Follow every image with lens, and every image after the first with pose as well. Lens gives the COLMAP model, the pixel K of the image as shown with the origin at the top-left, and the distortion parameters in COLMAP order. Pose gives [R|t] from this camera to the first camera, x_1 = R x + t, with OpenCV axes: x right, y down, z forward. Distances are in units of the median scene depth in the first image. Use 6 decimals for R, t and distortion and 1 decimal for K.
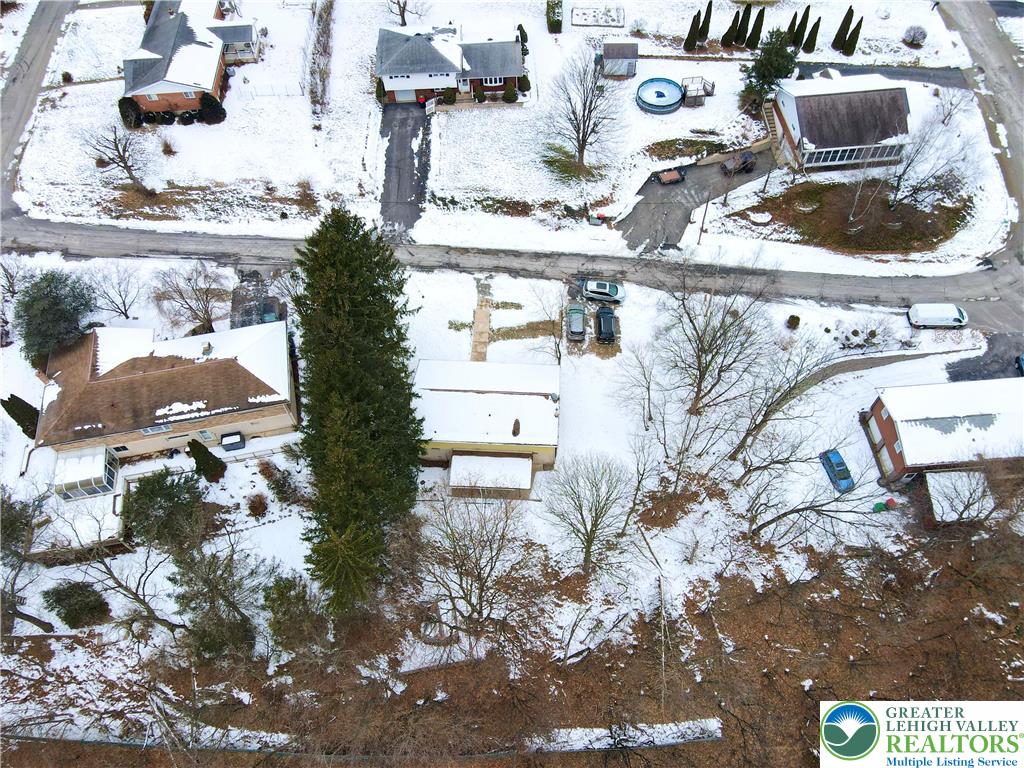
lens RADIAL K [[749.8, 0, 515.8], [0, 749.8, 383.2], [0, 0, 1]] dist [0.014442, 0.001526]
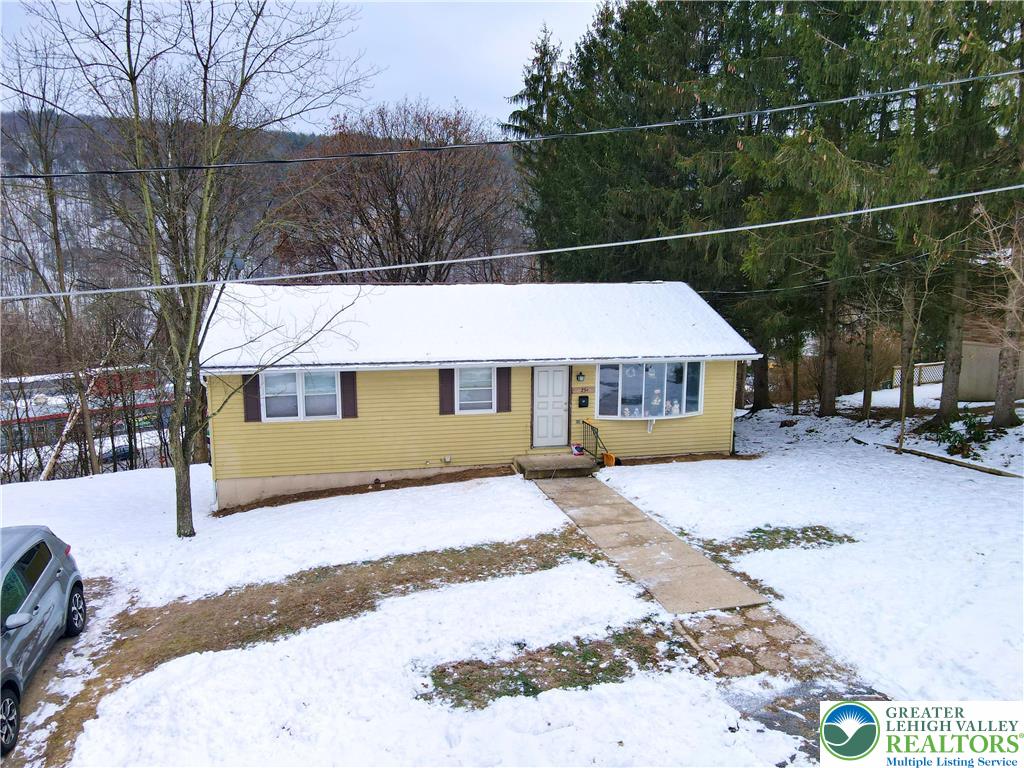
lens RADIAL K [[749.8, 0, 515.8], [0, 749.8, 383.2], [0, 0, 1]] dist [0.014442, 0.001526]
pose [[-0.959361, 0.068651, -0.273704, 0.022630], [-0.225263, 0.397861, 0.889361, -0.207033], [0.169952, 0.914874, -0.366227, 0.930524]]
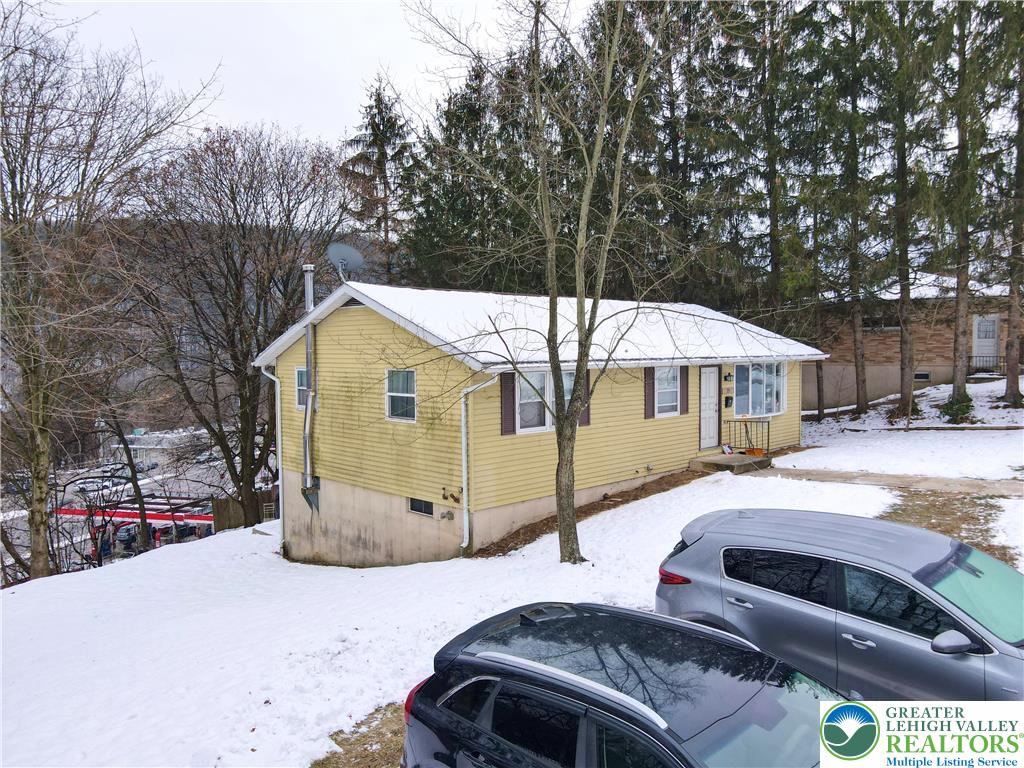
lens RADIAL K [[749.8, 0, 515.8], [0, 749.8, 383.2], [0, 0, 1]] dist [0.014442, 0.001526]
pose [[-0.670642, 0.068094, -0.738649, 0.156860], [-0.608790, 0.518400, 0.600529, -0.112742], [0.423808, 0.852423, -0.306206, 0.895367]]
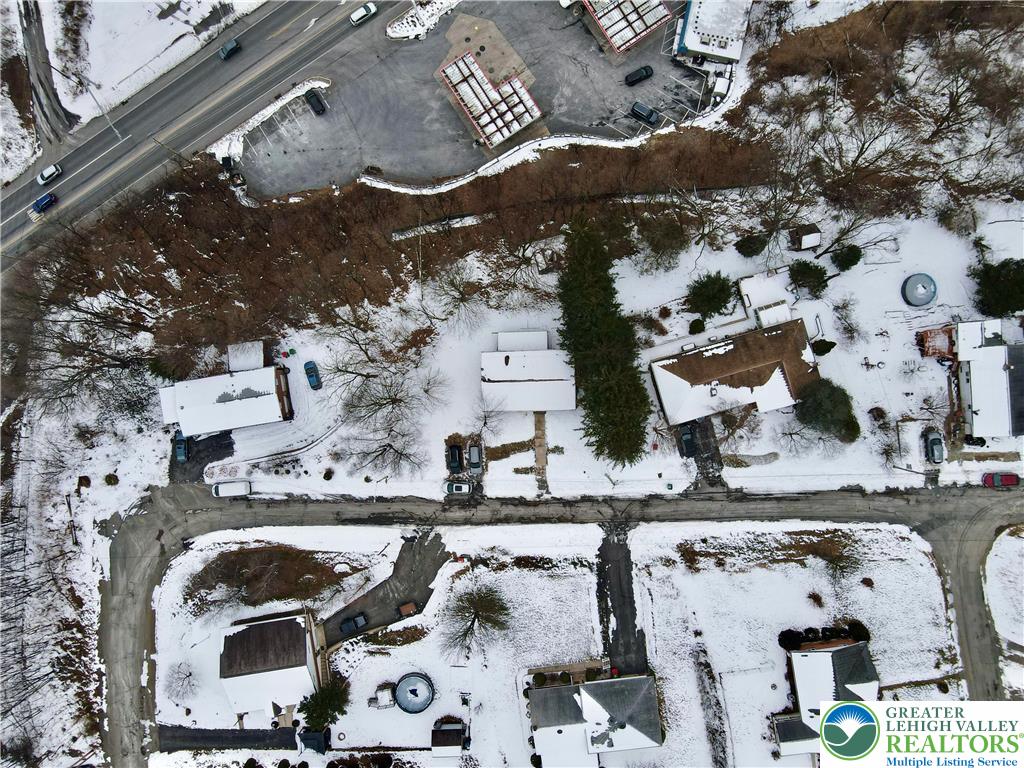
lens RADIAL K [[749.8, 0, 515.8], [0, 749.8, 383.2], [0, 0, 1]] dist [0.014442, 0.001526]
pose [[-0.993882, 0.086726, 0.068390, -0.098550], [-0.035850, -0.838999, 0.542950, -0.680591], [0.104467, 0.537176, 0.836976, -0.254916]]
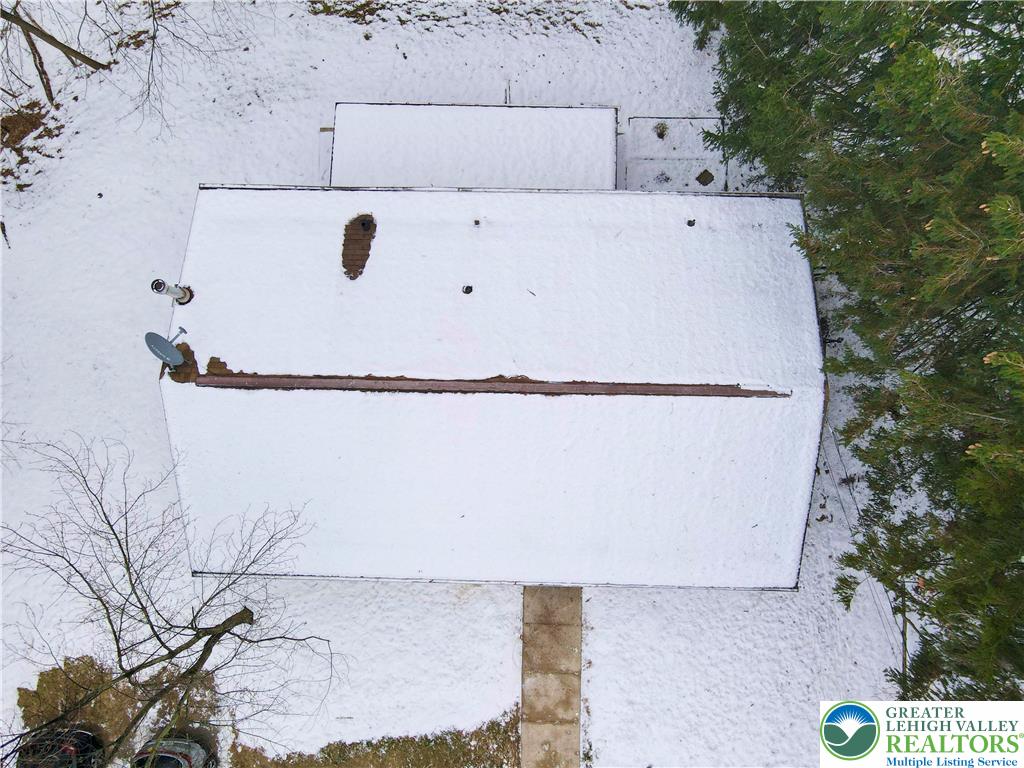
lens RADIAL K [[749.8, 0, 515.8], [0, 749.8, 383.2], [0, 0, 1]] dist [0.014442, 0.001526]
pose [[-0.998045, 0.043430, 0.044935, -0.047241], [-0.012088, -0.839623, 0.543035, -0.087728], [0.061313, 0.541431, 0.838507, 0.653294]]
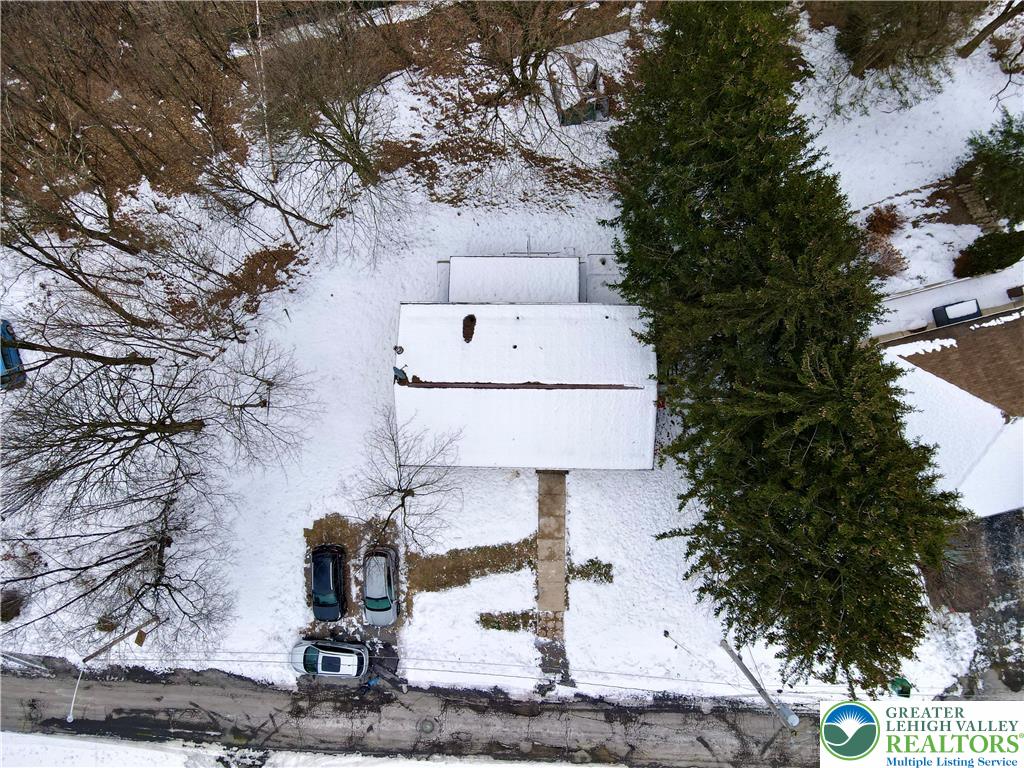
lens RADIAL K [[749.8, 0, 515.8], [0, 749.8, 383.2], [0, 0, 1]] dist [0.014442, 0.001526]
pose [[-0.996758, 0.052696, 0.060802, -0.055163], [-0.011344, -0.840171, 0.542203, -0.234694], [0.079656, 0.539755, 0.838045, 0.423168]]
